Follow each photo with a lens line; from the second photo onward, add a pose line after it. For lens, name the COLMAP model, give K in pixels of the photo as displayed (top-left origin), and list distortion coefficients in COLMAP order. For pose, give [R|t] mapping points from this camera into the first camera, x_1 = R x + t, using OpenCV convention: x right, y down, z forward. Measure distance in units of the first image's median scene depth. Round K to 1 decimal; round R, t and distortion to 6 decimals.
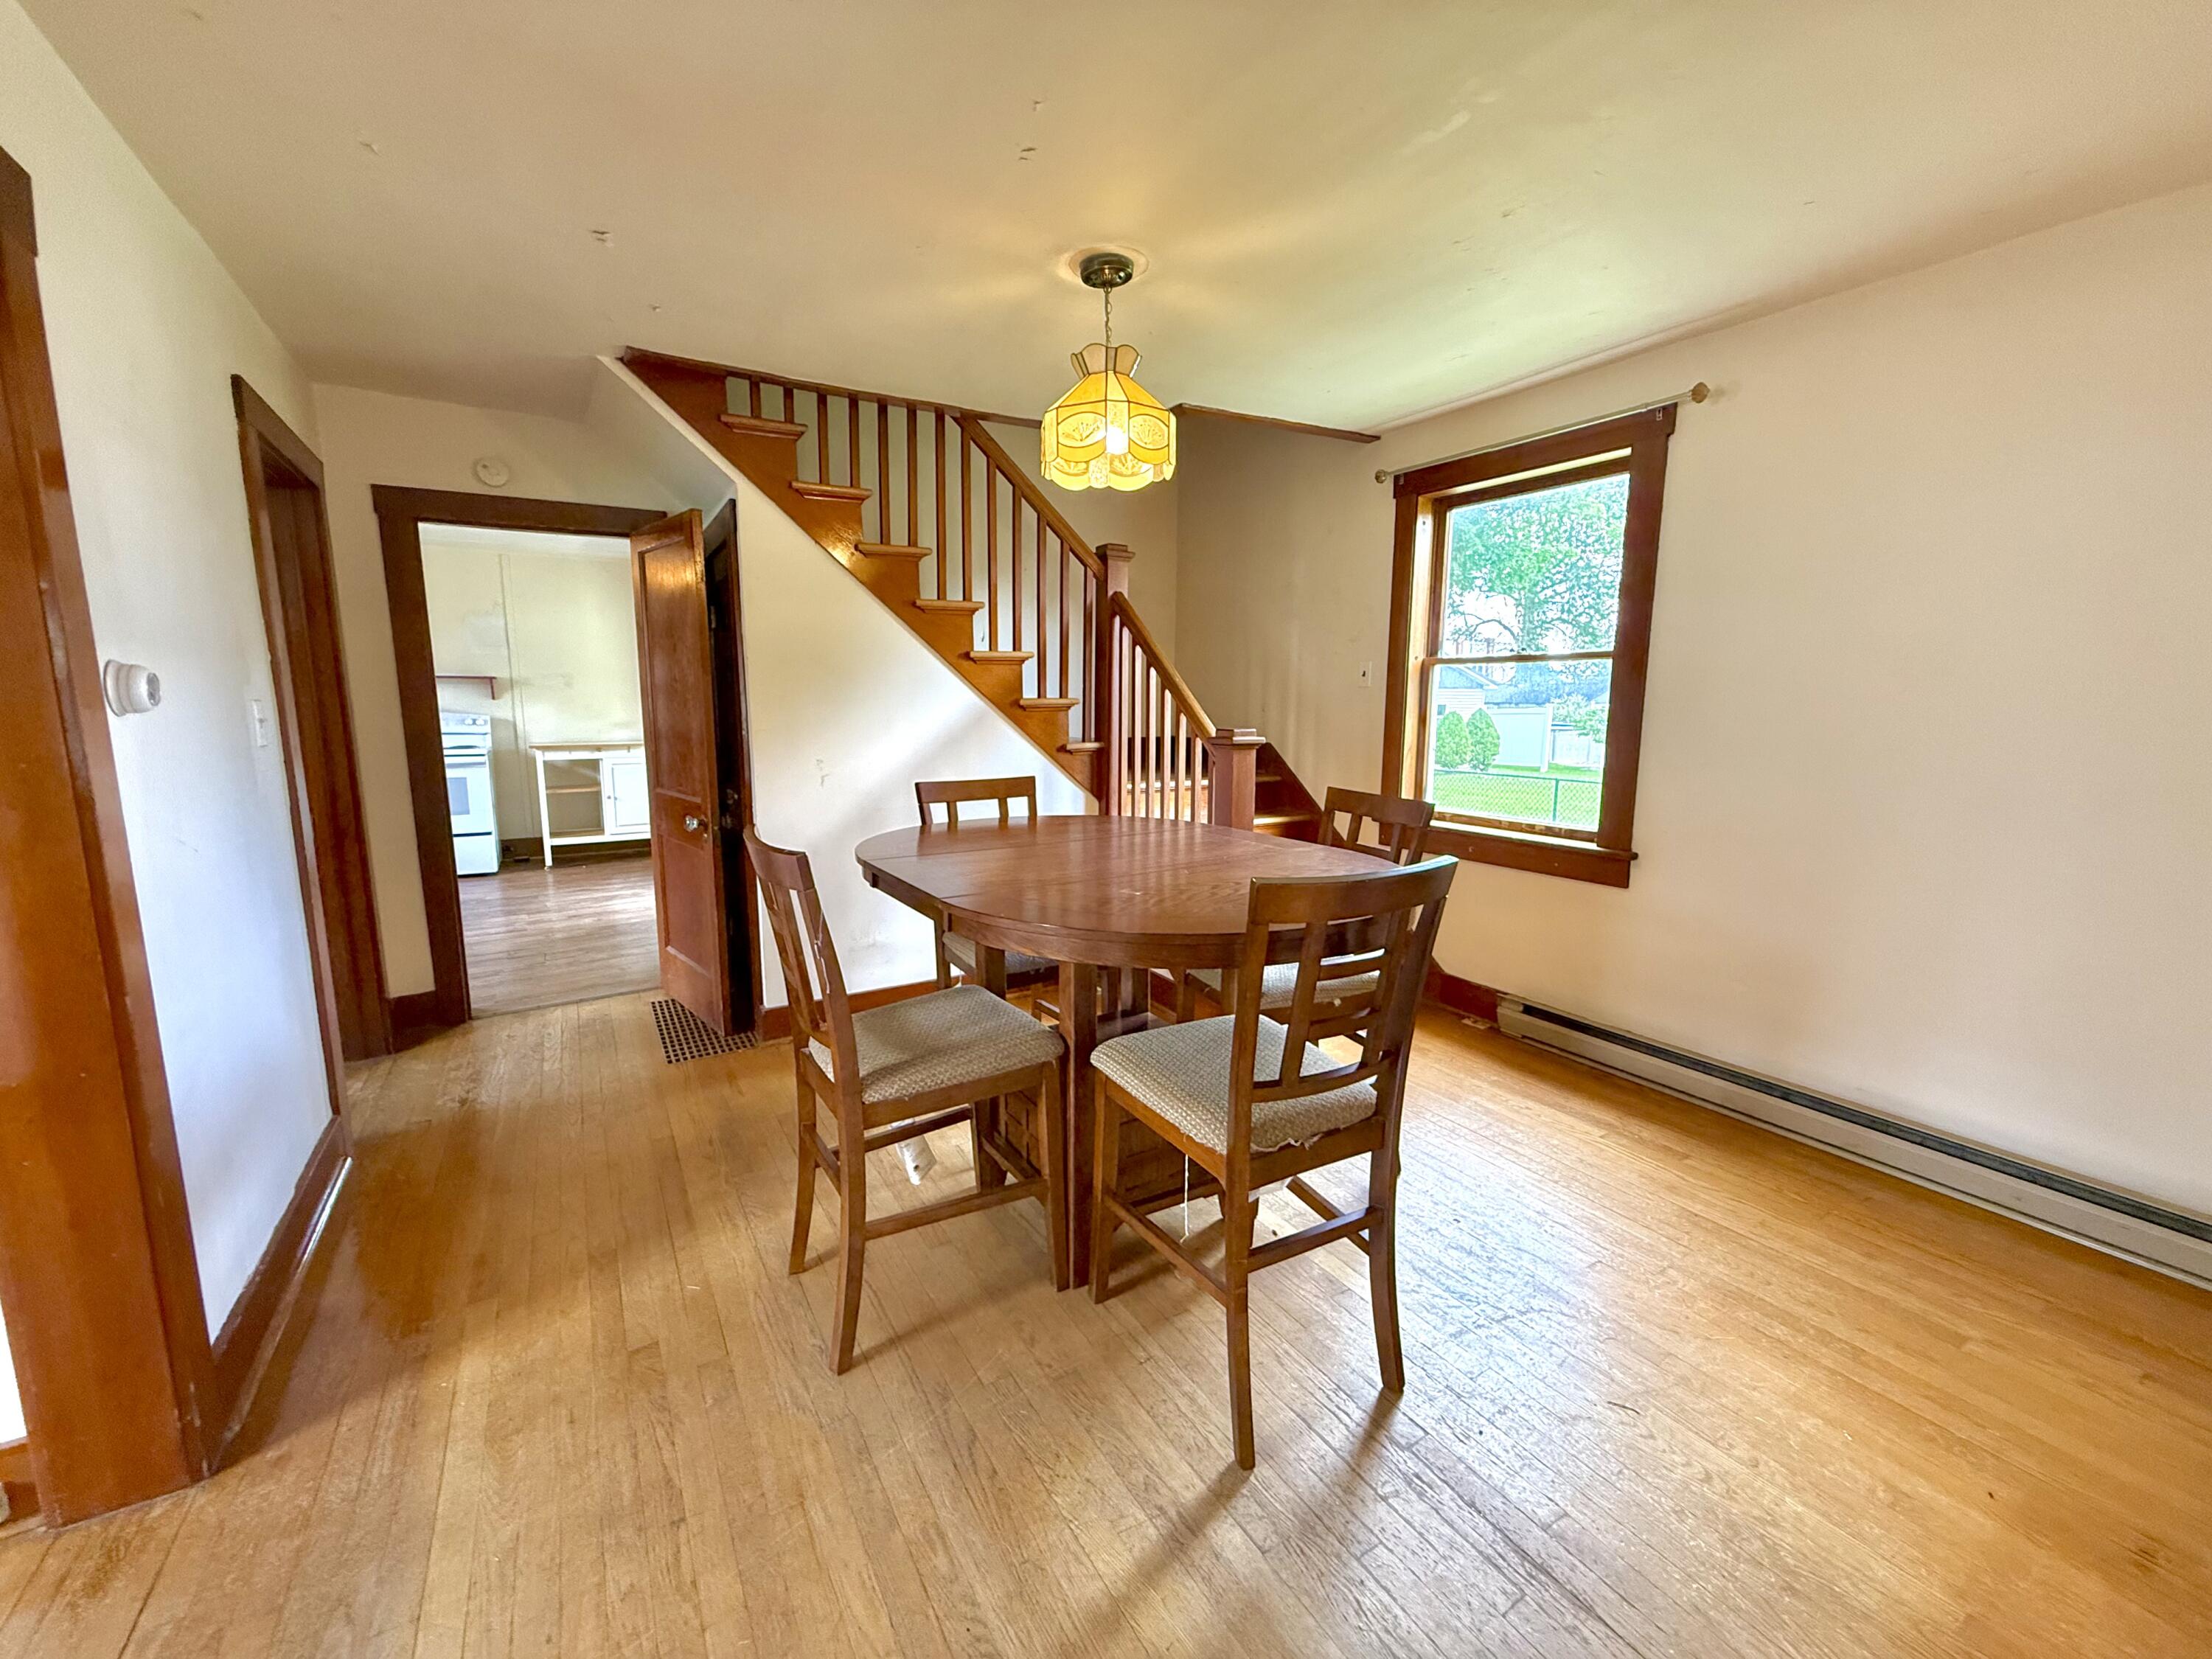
lens RADIAL K [[876.2, 0, 1106.0], [0, 876.2, 829.5], [0, 0, 1]] dist [-0.004694, 0.000070]
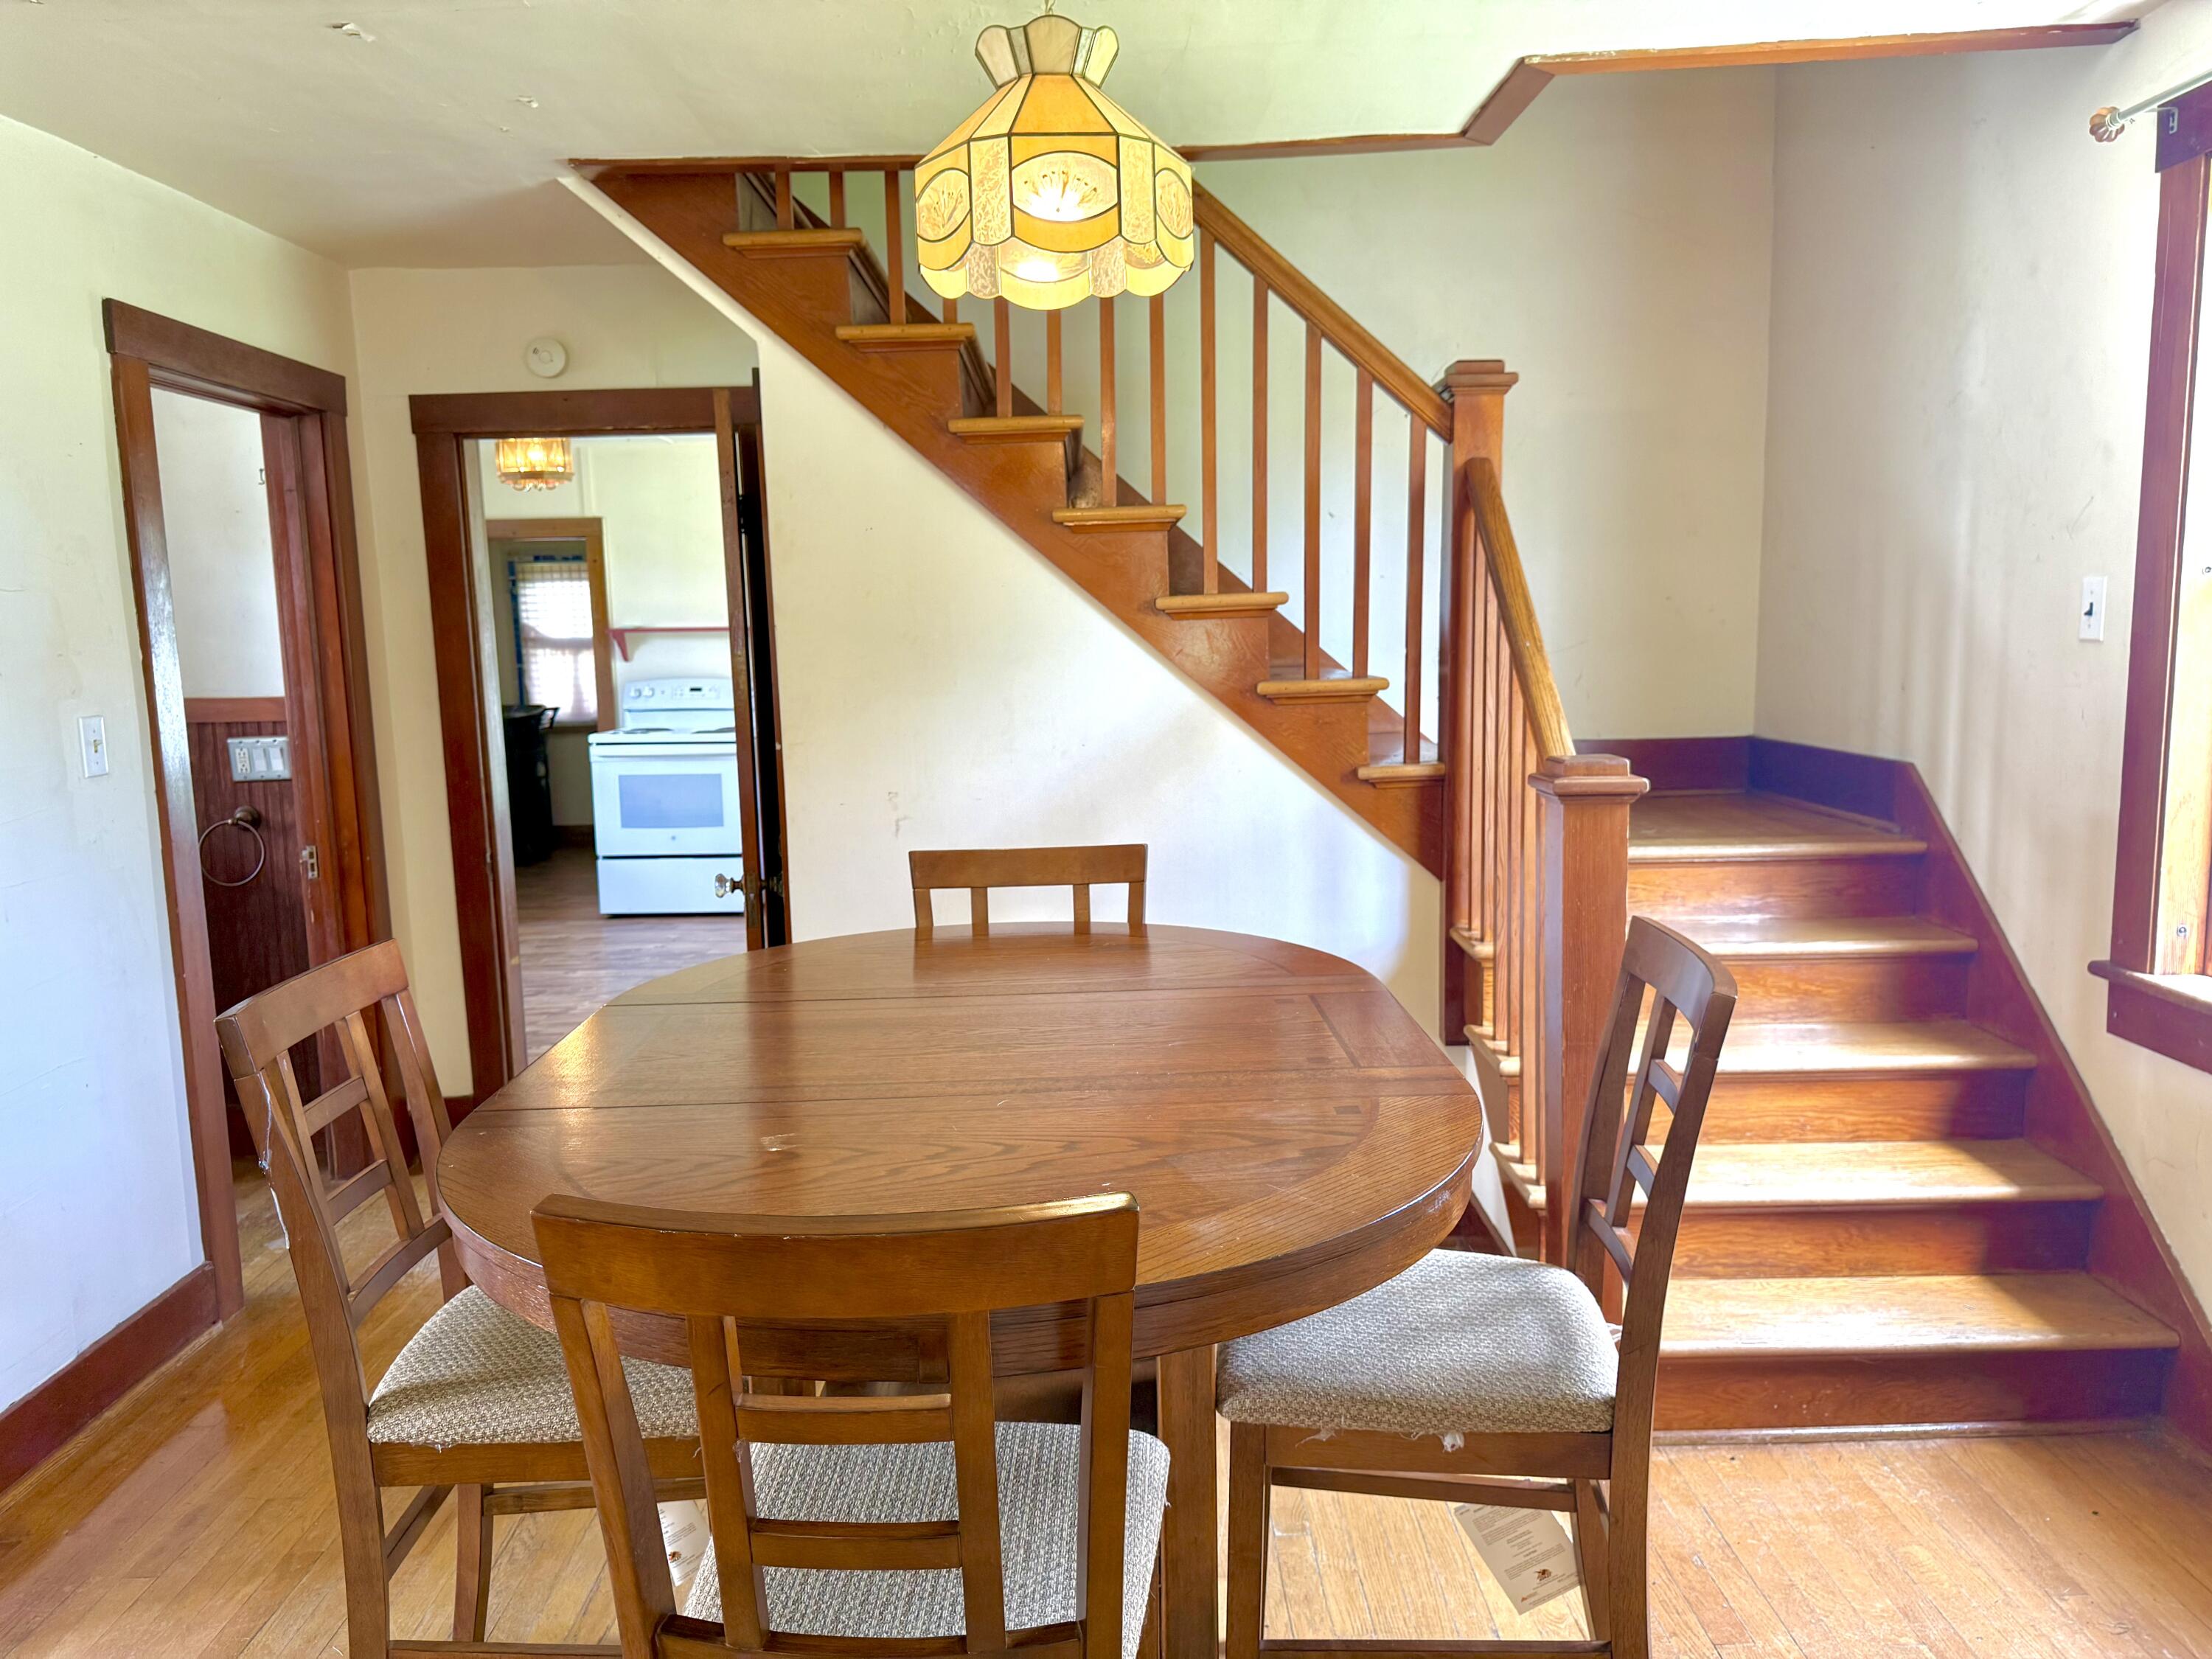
lens RADIAL K [[1575.8, 0, 1106.0], [0, 1575.8, 829.5], [0, 0, 1]] dist [-0.000784, -0.001612]
pose [[0.858228, 0.044348, -0.511349, 0.380314], [-0.052144, 0.998639, -0.000908, -0.068713], [0.510613, 0.027444, 0.859373, 0.189783]]
